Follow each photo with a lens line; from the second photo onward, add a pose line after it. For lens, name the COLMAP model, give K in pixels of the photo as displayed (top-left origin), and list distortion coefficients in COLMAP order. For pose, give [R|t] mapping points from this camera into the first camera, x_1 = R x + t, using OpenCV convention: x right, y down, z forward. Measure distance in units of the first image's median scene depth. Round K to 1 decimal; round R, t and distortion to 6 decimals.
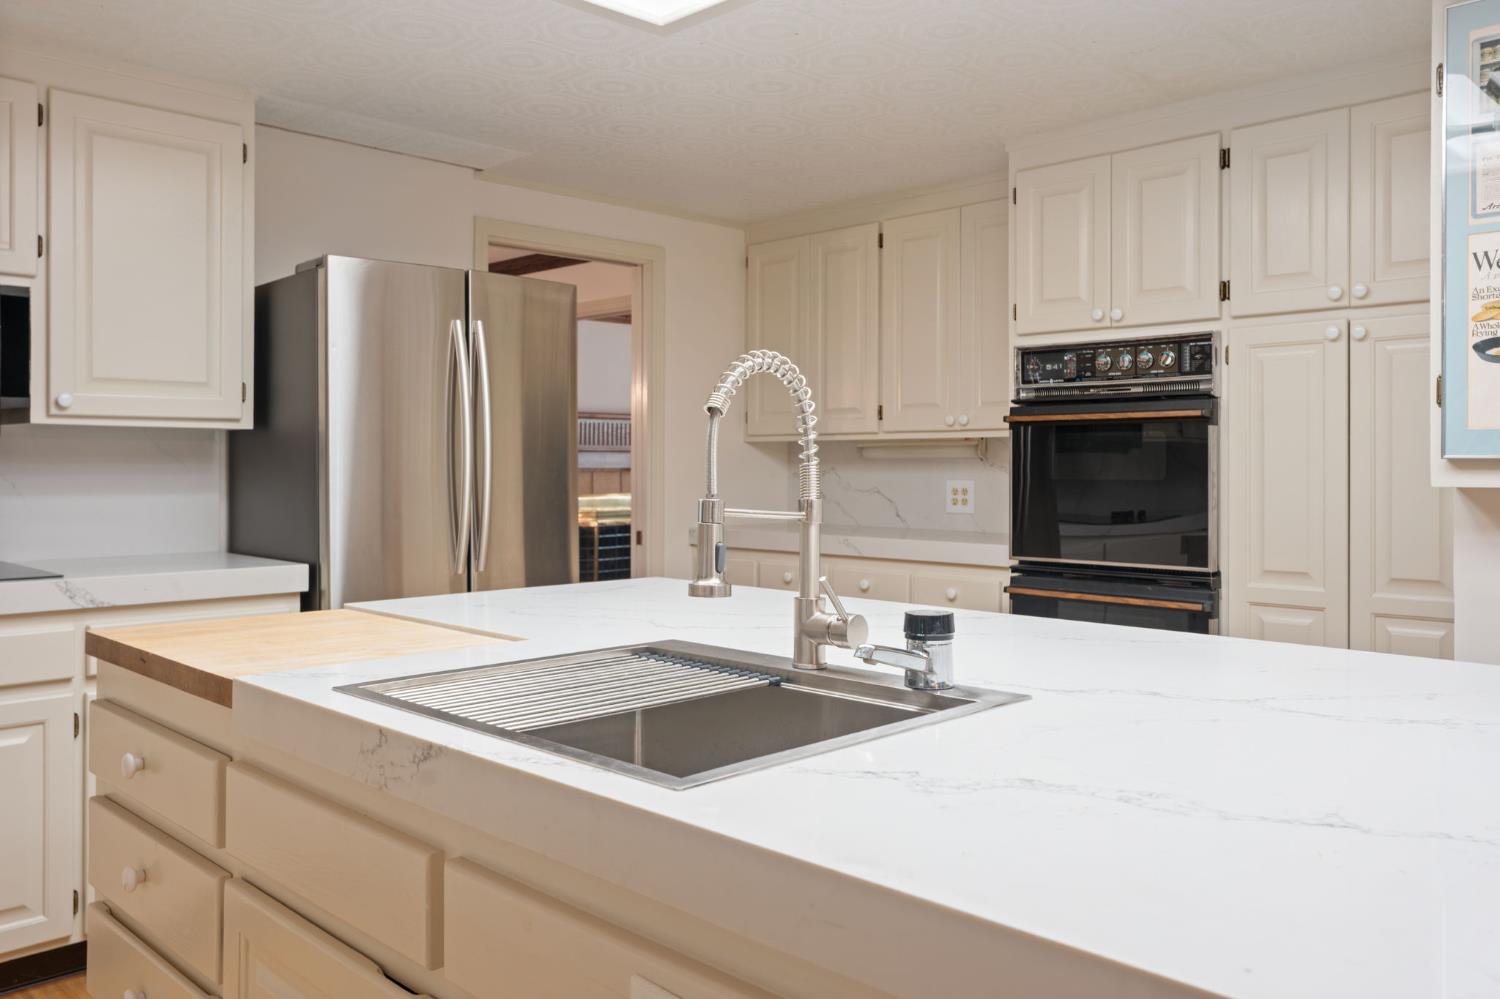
lens RADIAL K [[1189.3, 0, 747.2], [0, 1189.3, 453.3], [0, 0, 1]] dist [-0.011444, 0.001802]
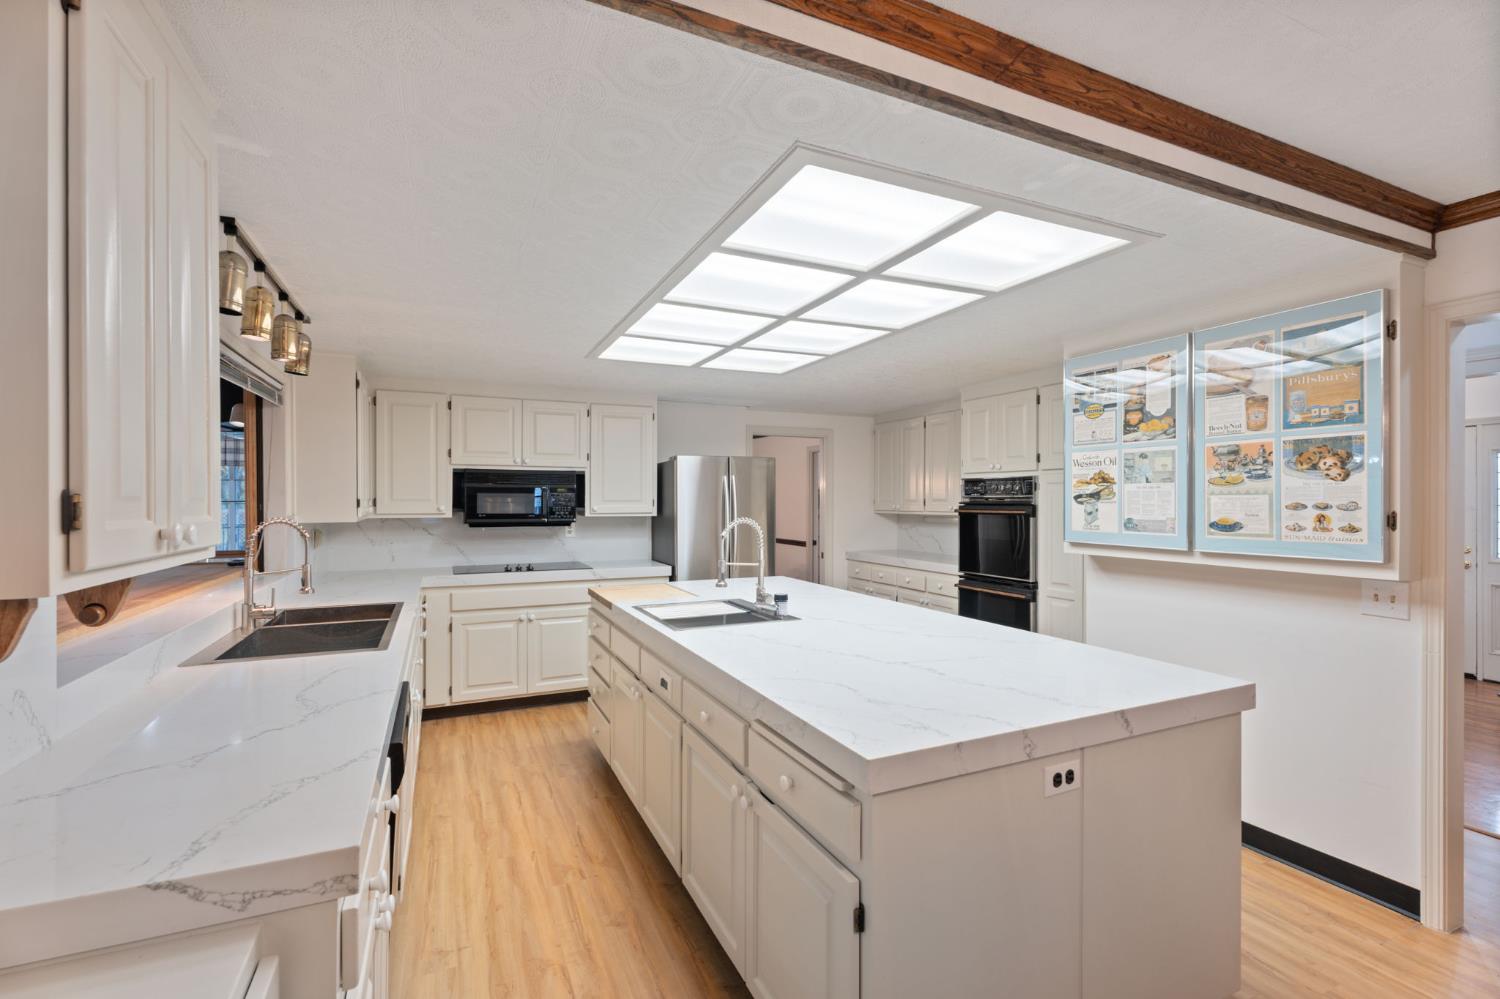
lens RADIAL K [[668.1, 0, 749.0], [0, 668.1, 497.6], [0, 0, 1]] dist [-0.001225, -0.000548]
pose [[0.937311, -0.002160, -0.348488, 0.326678], [0.004209, 0.999978, 0.005123, -0.070199], [0.348470, -0.006268, 0.937299, -0.383639]]
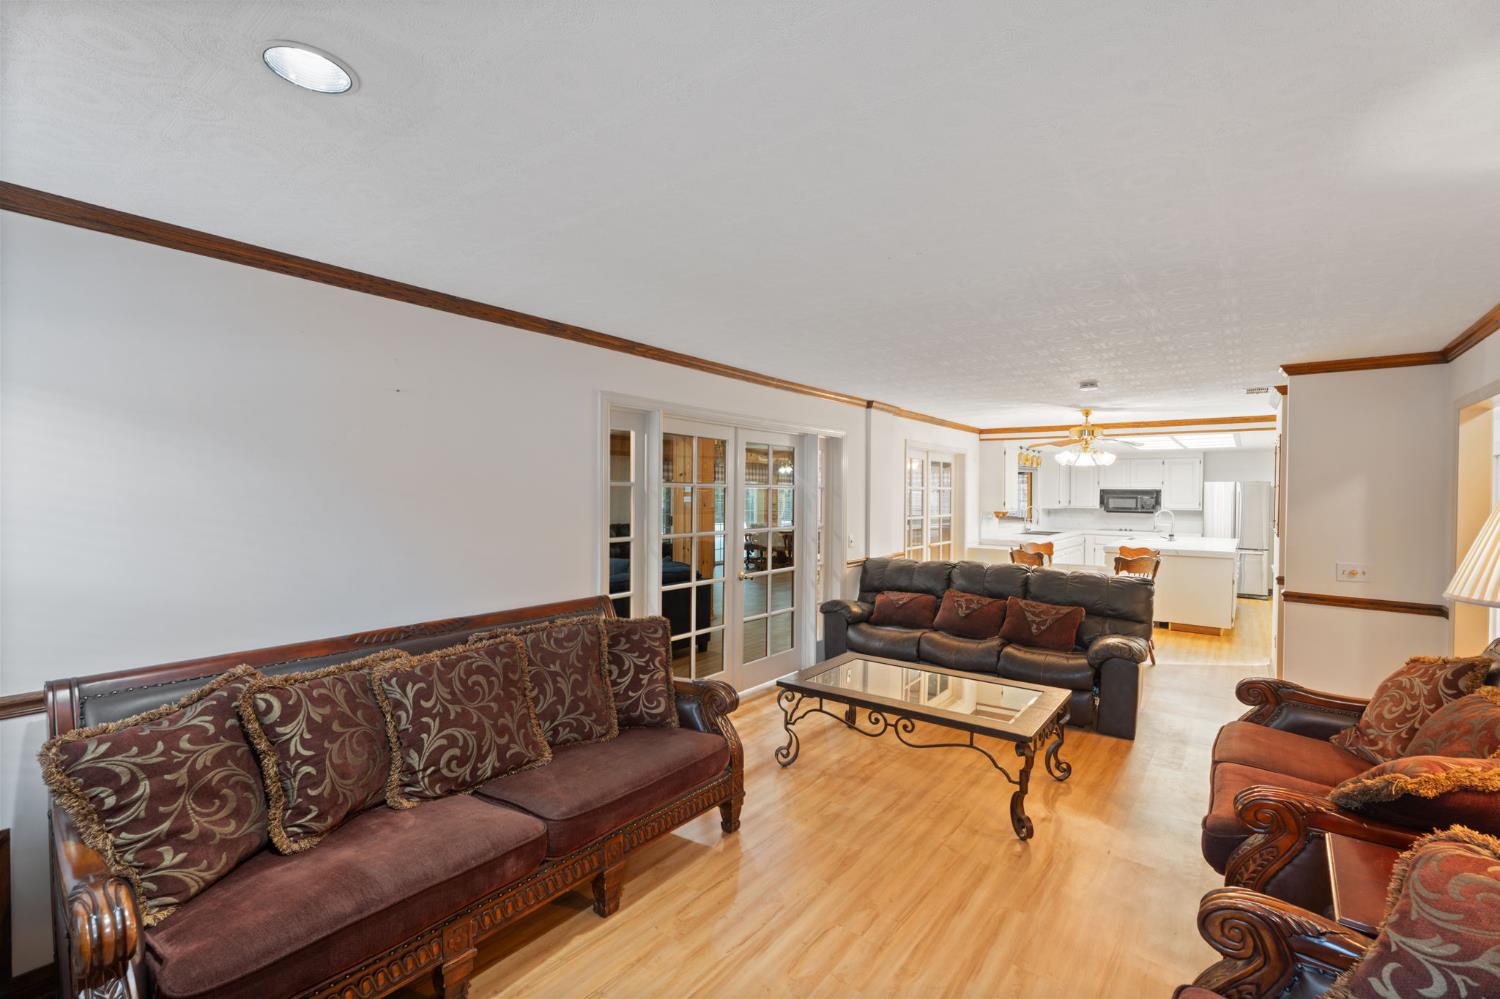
lens RADIAL K [[668.1, 0, 748.2], [0, 668.1, 499.9], [0, 0, 1]] dist [-0.001225, -0.000548]
pose [[0.125196, 0.010136, -0.992080, 2.434014], [-0.000270, 0.999948, 0.010182, -0.102181], [0.992132, -0.001007, 0.125193, -1.530358]]
